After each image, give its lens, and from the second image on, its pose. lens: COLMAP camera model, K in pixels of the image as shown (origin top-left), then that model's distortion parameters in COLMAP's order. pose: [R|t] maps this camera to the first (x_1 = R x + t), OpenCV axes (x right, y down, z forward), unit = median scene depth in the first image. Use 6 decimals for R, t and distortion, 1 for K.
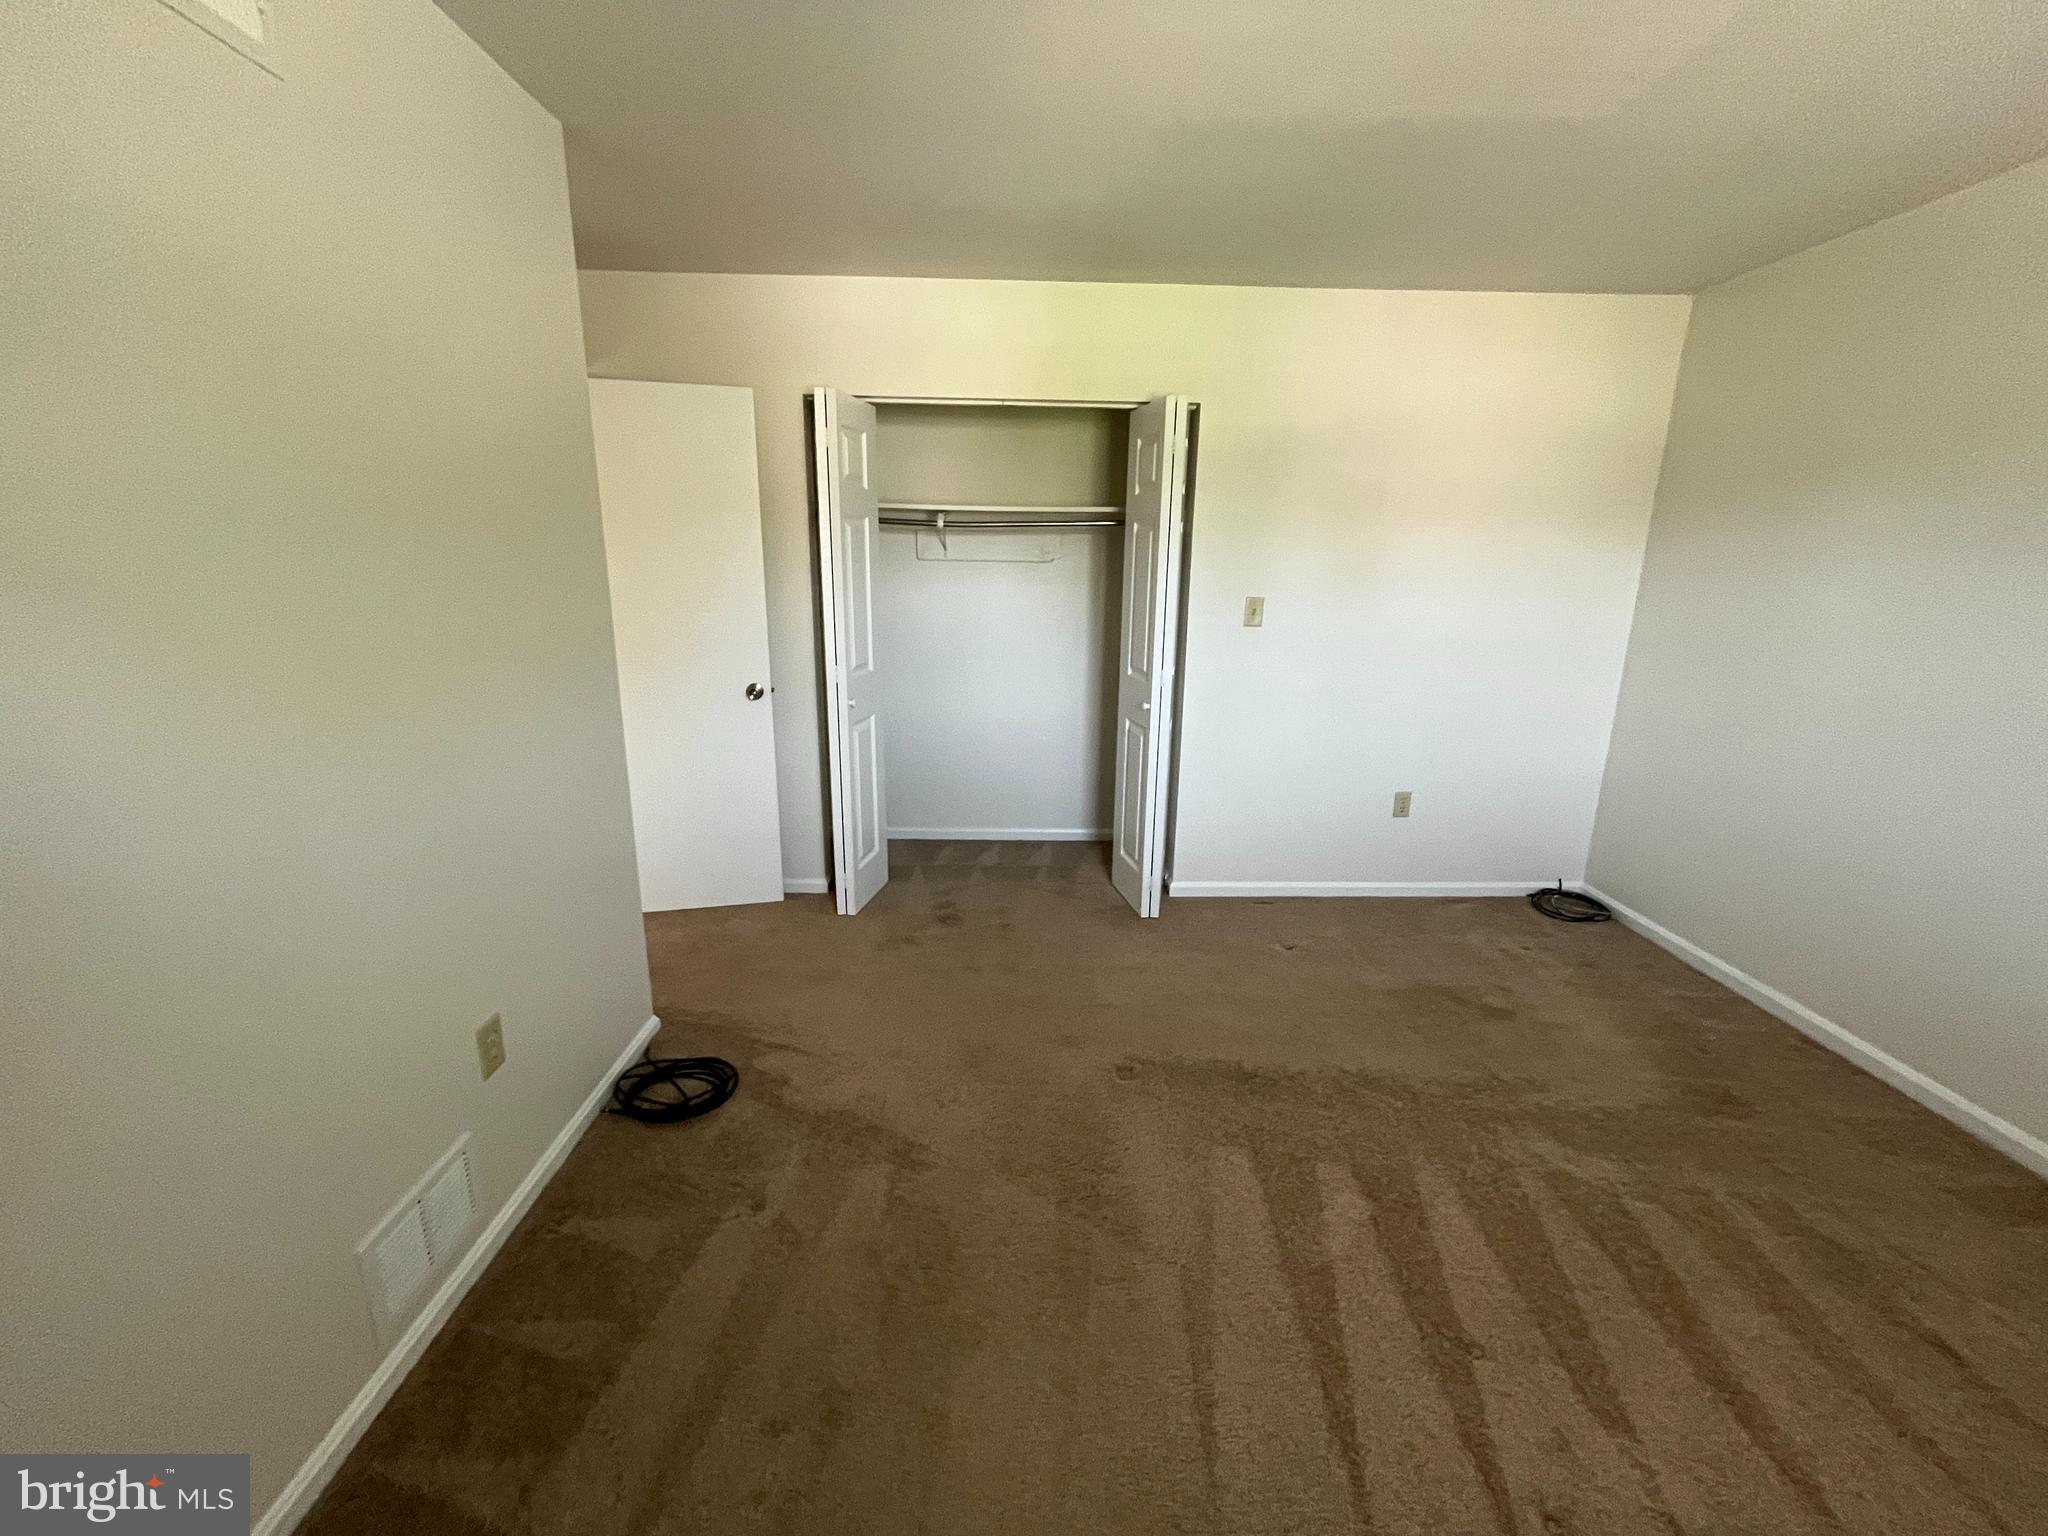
lens RADIAL K [[830.4, 0, 1031.5], [0, 830.4, 761.3], [0, 0, 1]] dist [-0.000701, -0.000260]
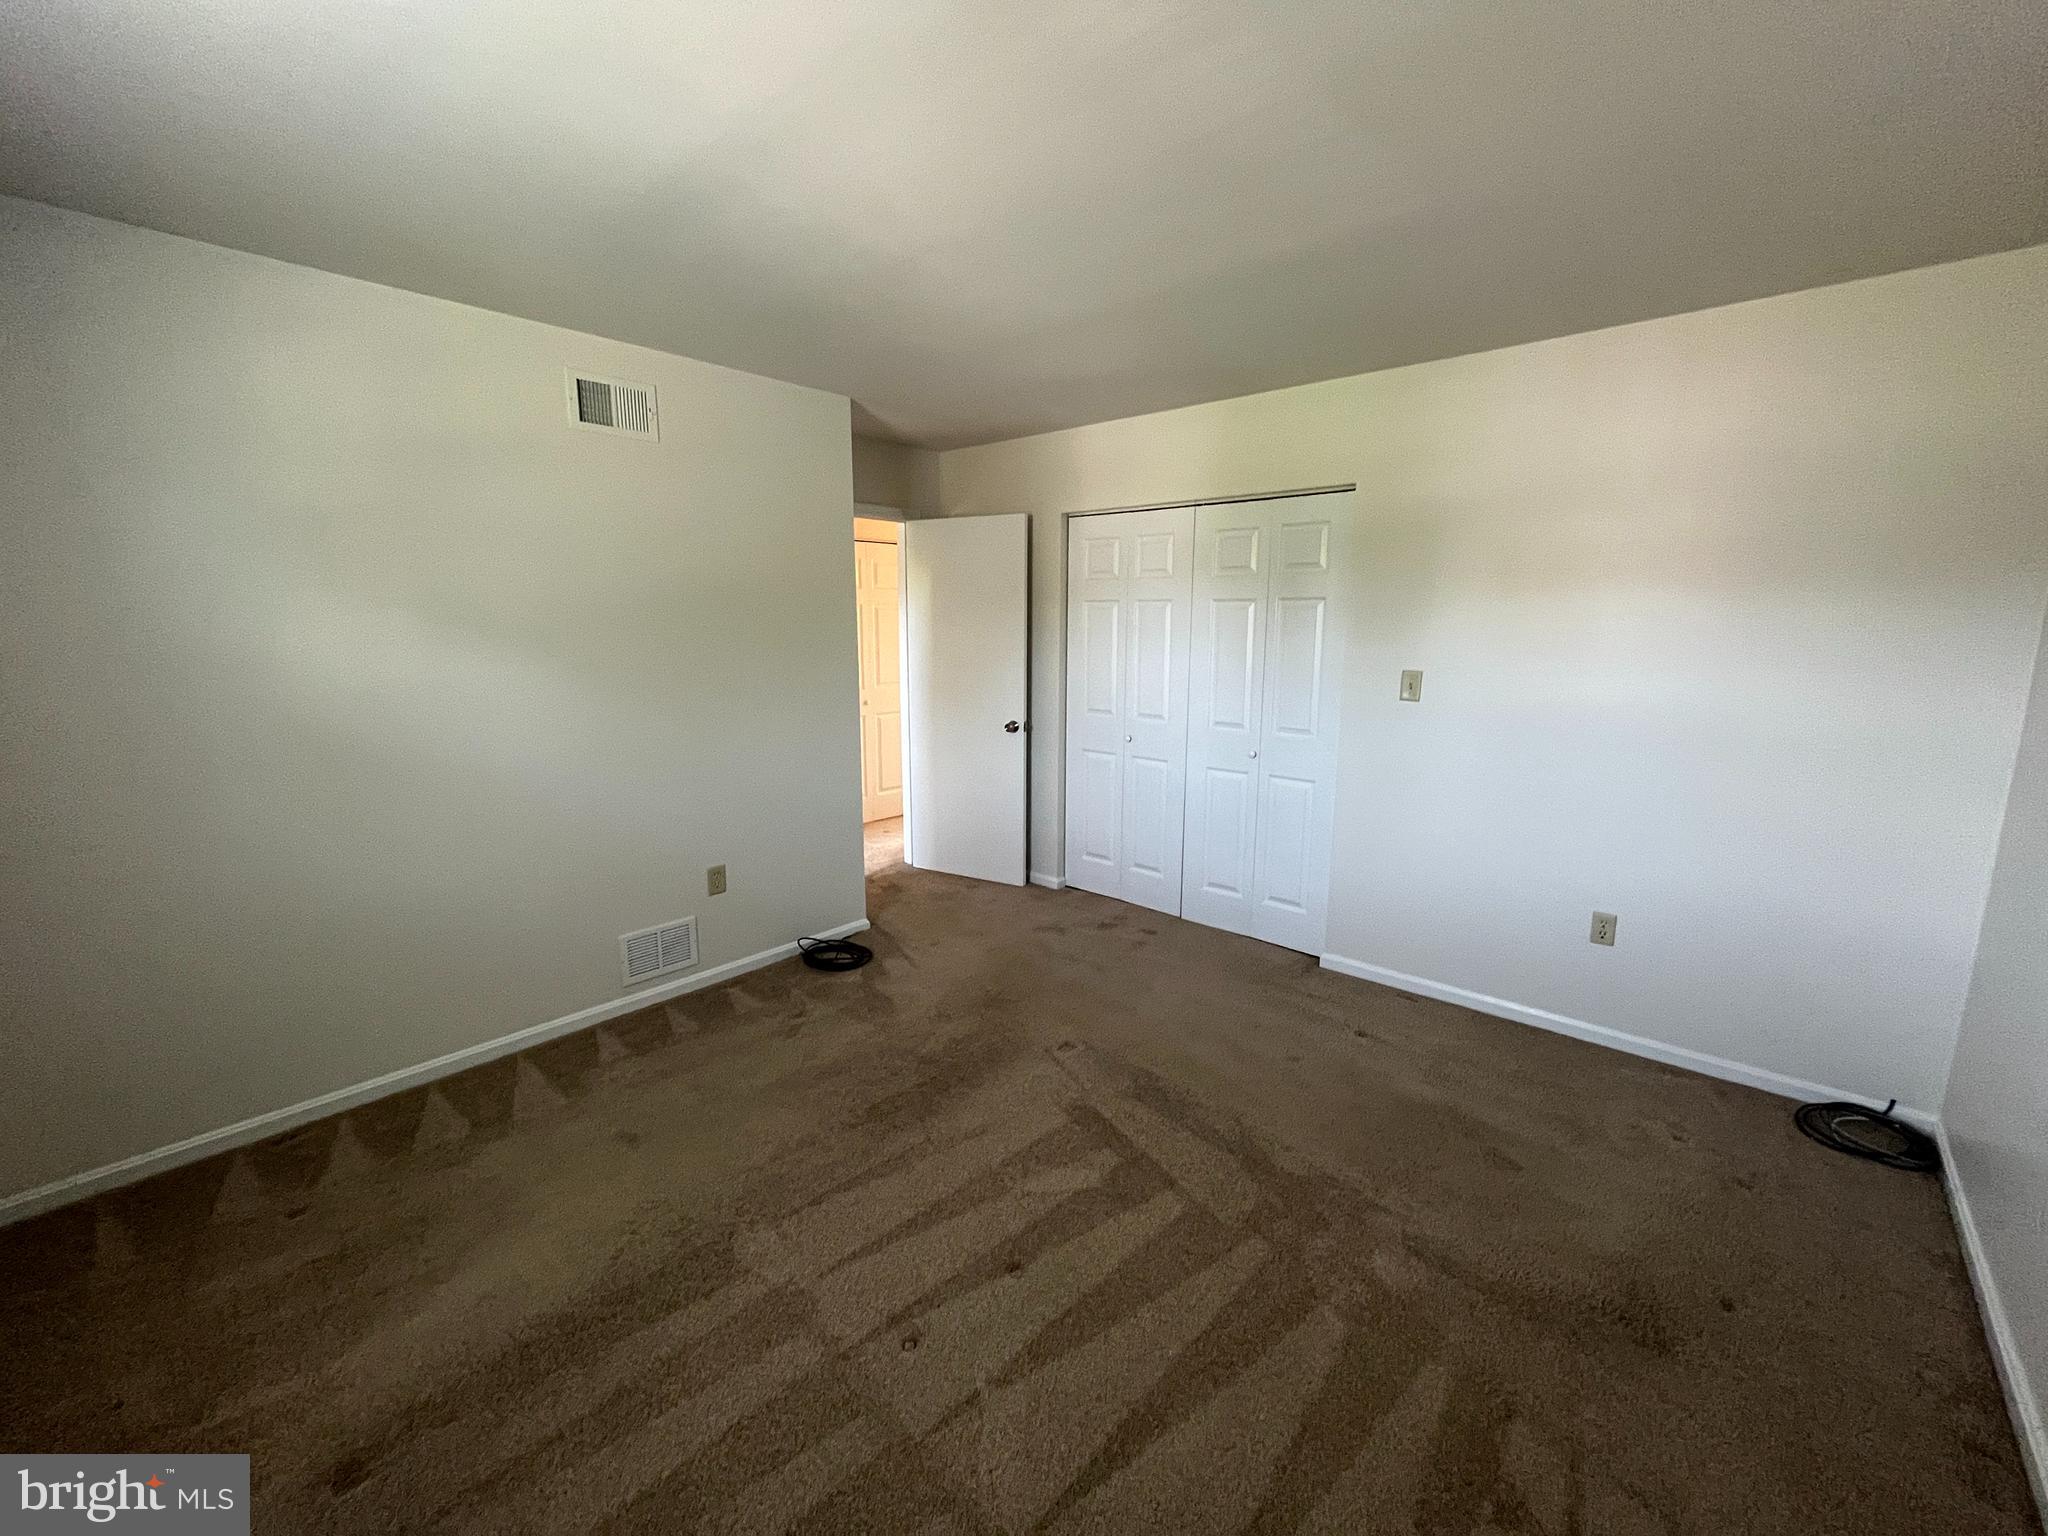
lens RADIAL K [[830.4, 0, 1031.5], [0, 830.4, 761.3], [0, 0, 1]] dist [-0.000701, -0.000260]
pose [[0.732589, 0.105182, -0.672495, 0.790220], [-0.158154, 0.987253, -0.017875, -0.009398], [0.662043, 0.119453, 0.739885, 0.011184]]
